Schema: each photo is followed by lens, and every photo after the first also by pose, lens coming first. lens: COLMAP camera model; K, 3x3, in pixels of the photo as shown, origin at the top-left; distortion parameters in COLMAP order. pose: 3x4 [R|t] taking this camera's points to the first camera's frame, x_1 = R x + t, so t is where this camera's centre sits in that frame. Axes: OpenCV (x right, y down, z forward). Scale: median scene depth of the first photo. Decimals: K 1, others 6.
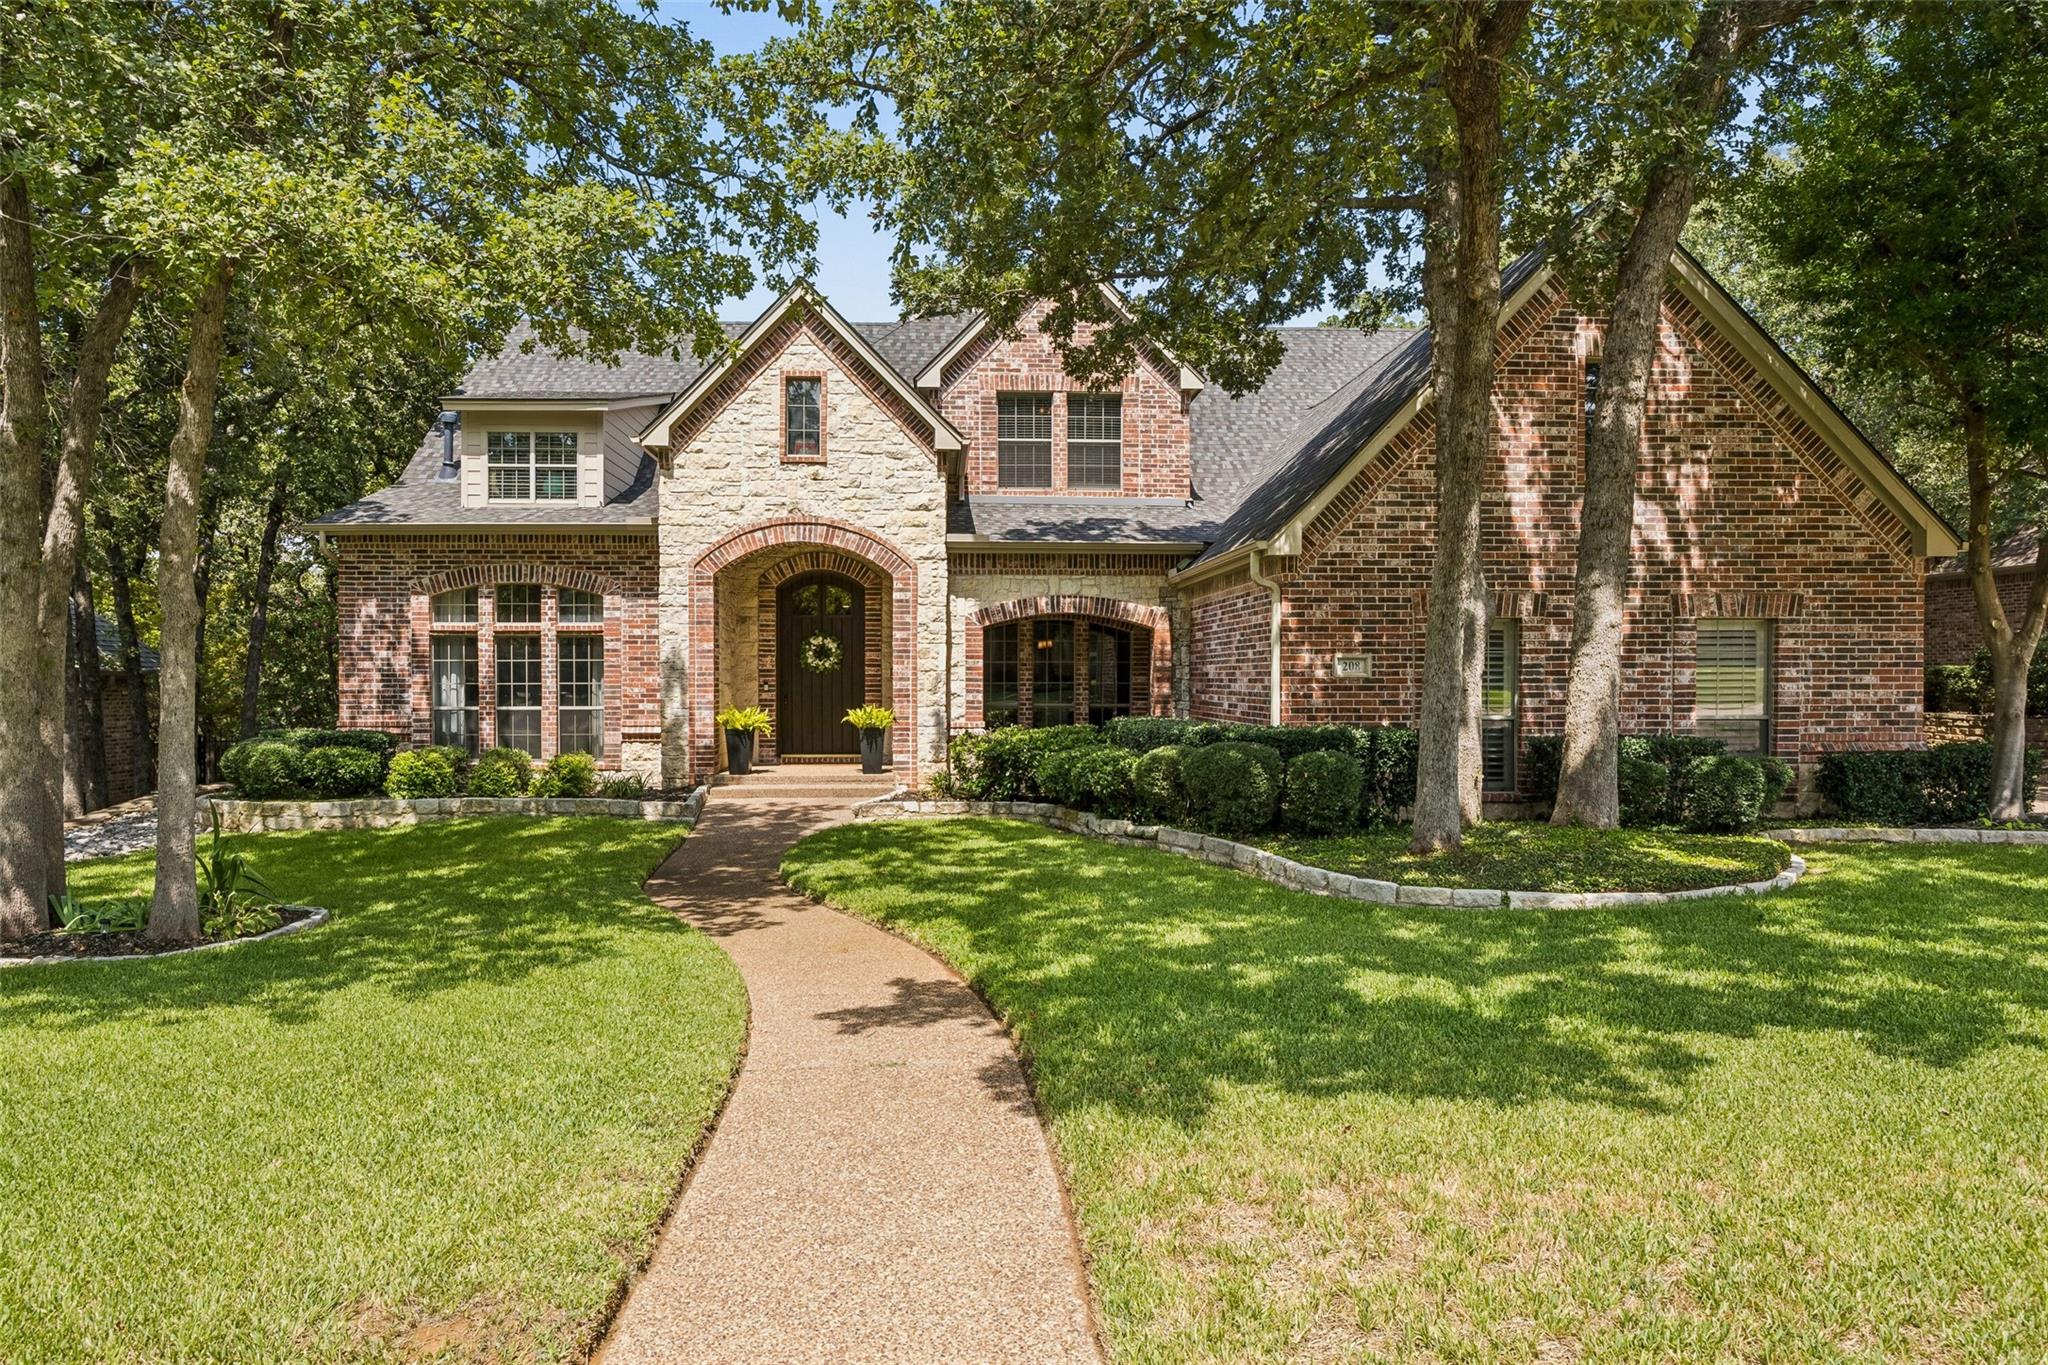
lens RADIAL K [[1310.1, 0, 1016.9], [0, 1310.1, 693.2], [0, 0, 1]] dist [-0.019650, 0.000843]
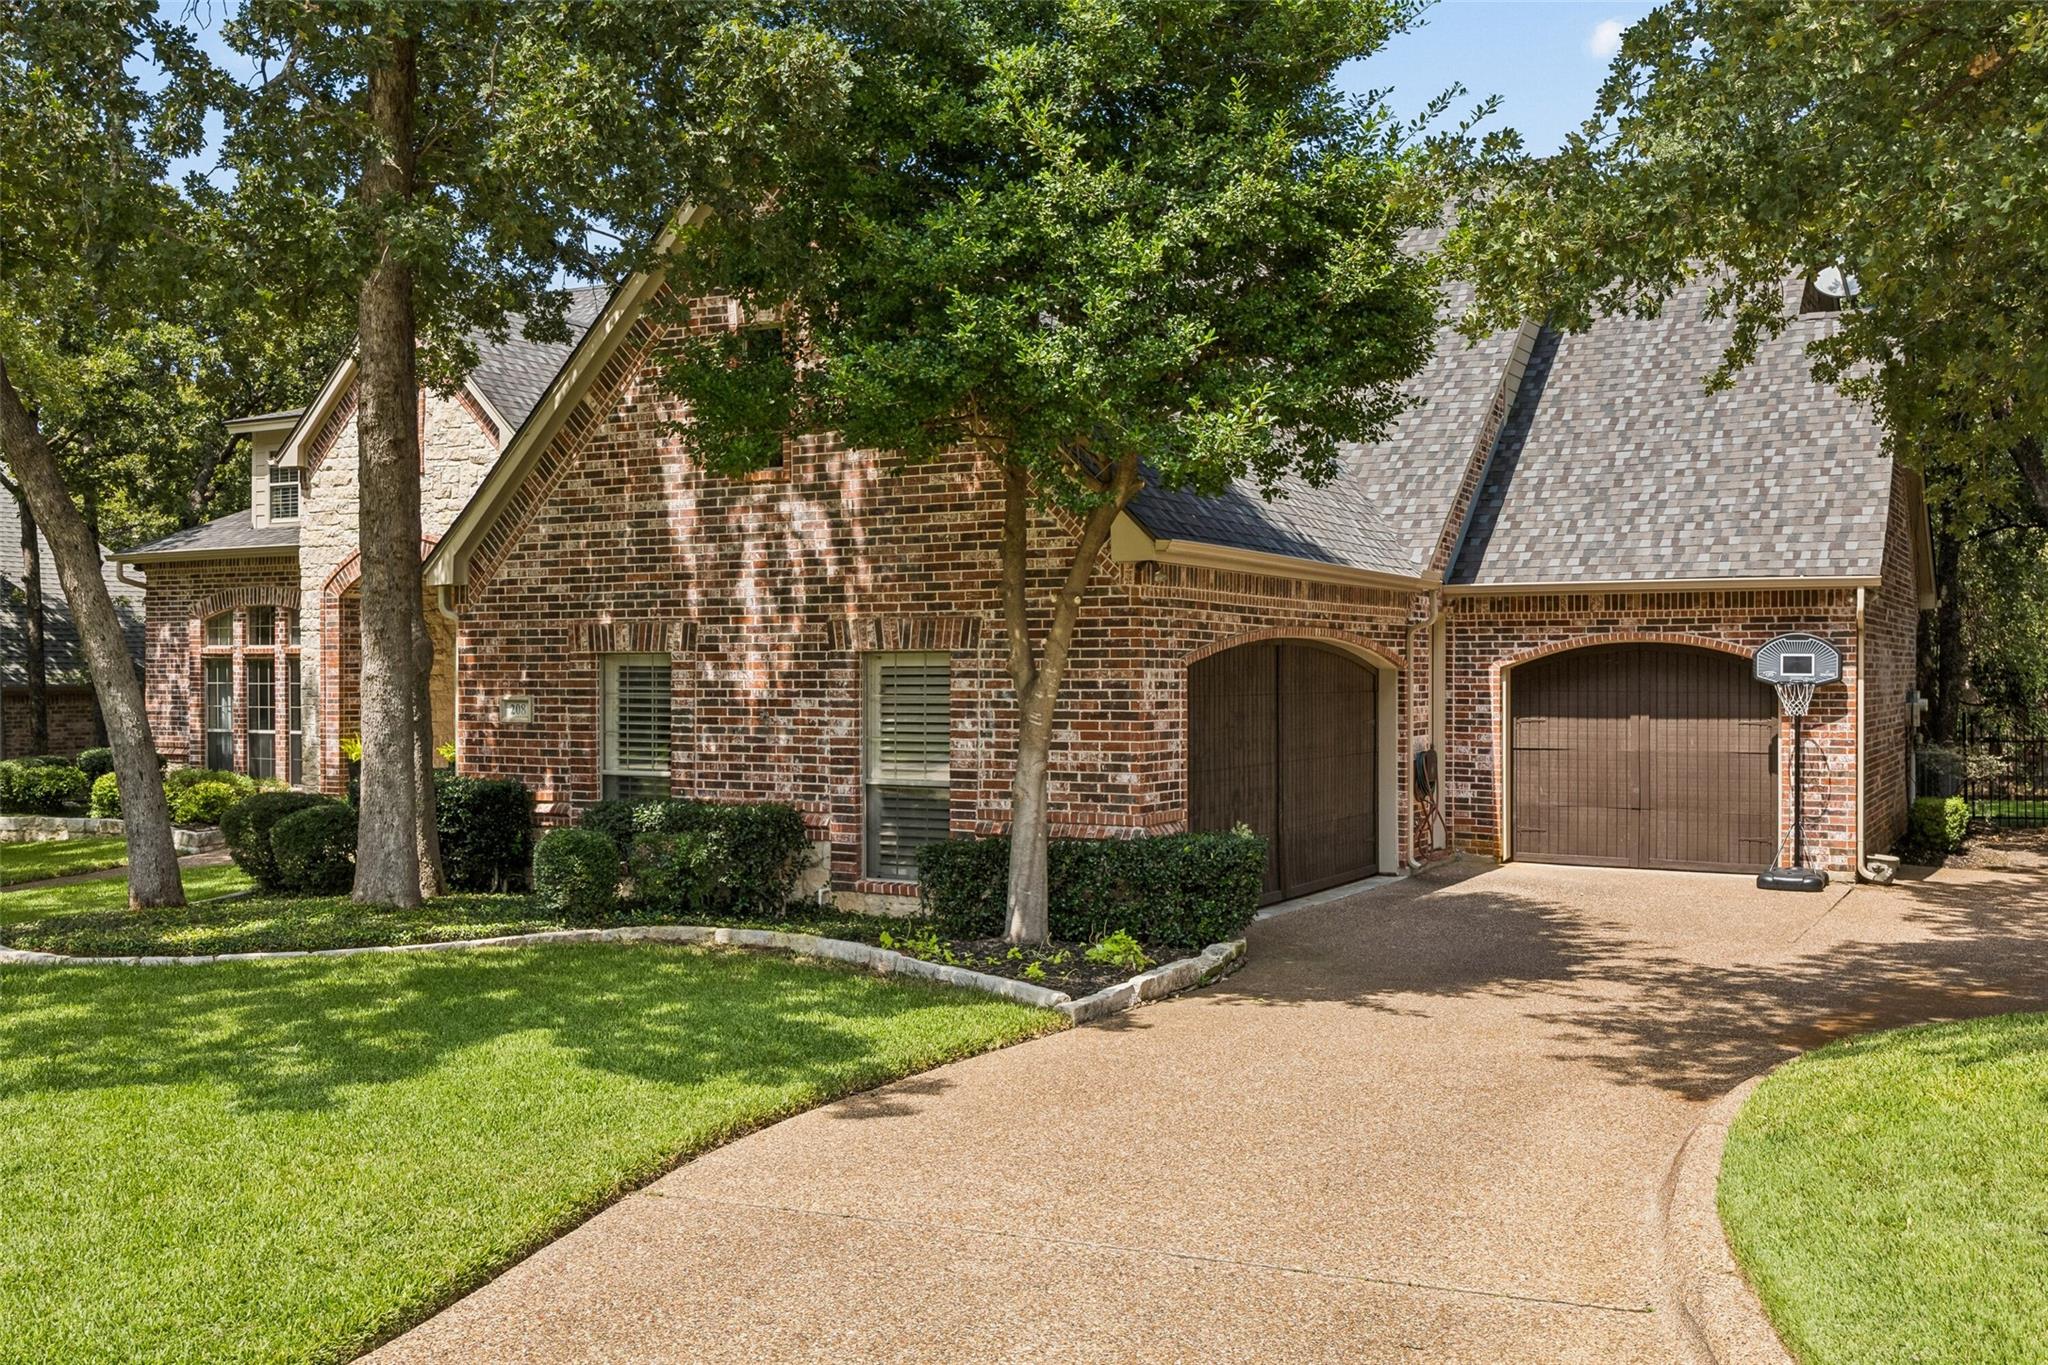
lens RADIAL K [[1966.8, 0, 1023.7], [0, 1966.8, 670.5], [0, 0, 1]] dist [-0.013458, 0.000000]
pose [[0.839341, 0.001741, -0.543602, 1.222224], [-0.004676, 0.999981, -0.004017, -0.042069], [0.543585, 0.005913, 0.839333, 0.086157]]
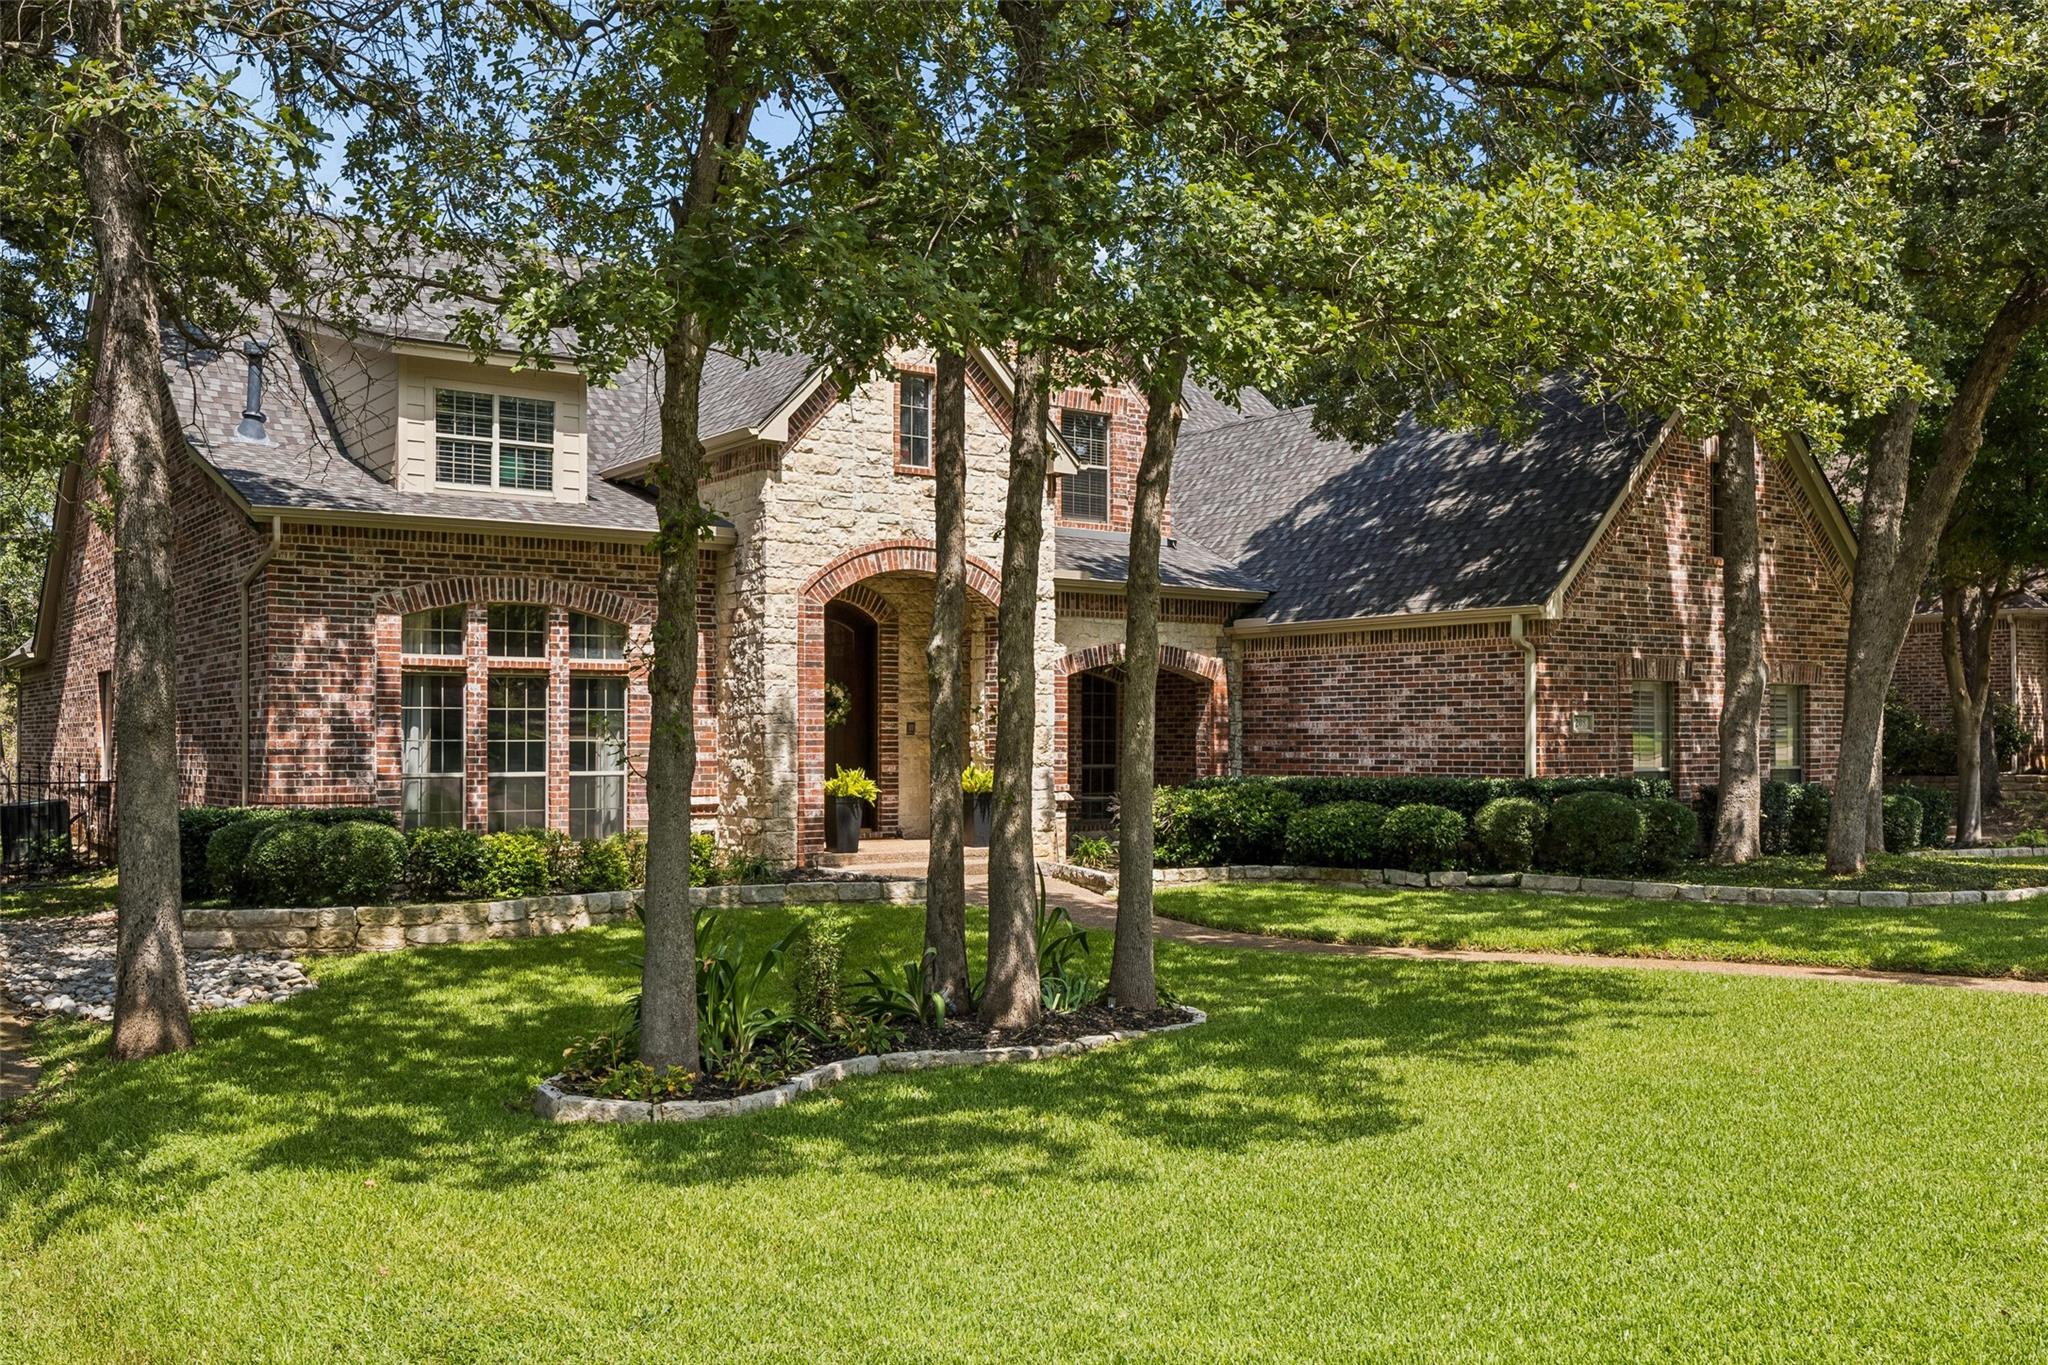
lens RADIAL K [[1888.4, 0, 1030.6], [0, 1888.4, 693.3], [0, 0, 1]] dist [-0.034717, 0.000000]
pose [[0.833712, 0.014578, 0.552006, -0.968121], [0.005663, 0.999373, -0.034946, 0.006445], [-0.552170, 0.032261, 0.833107, -0.047198]]
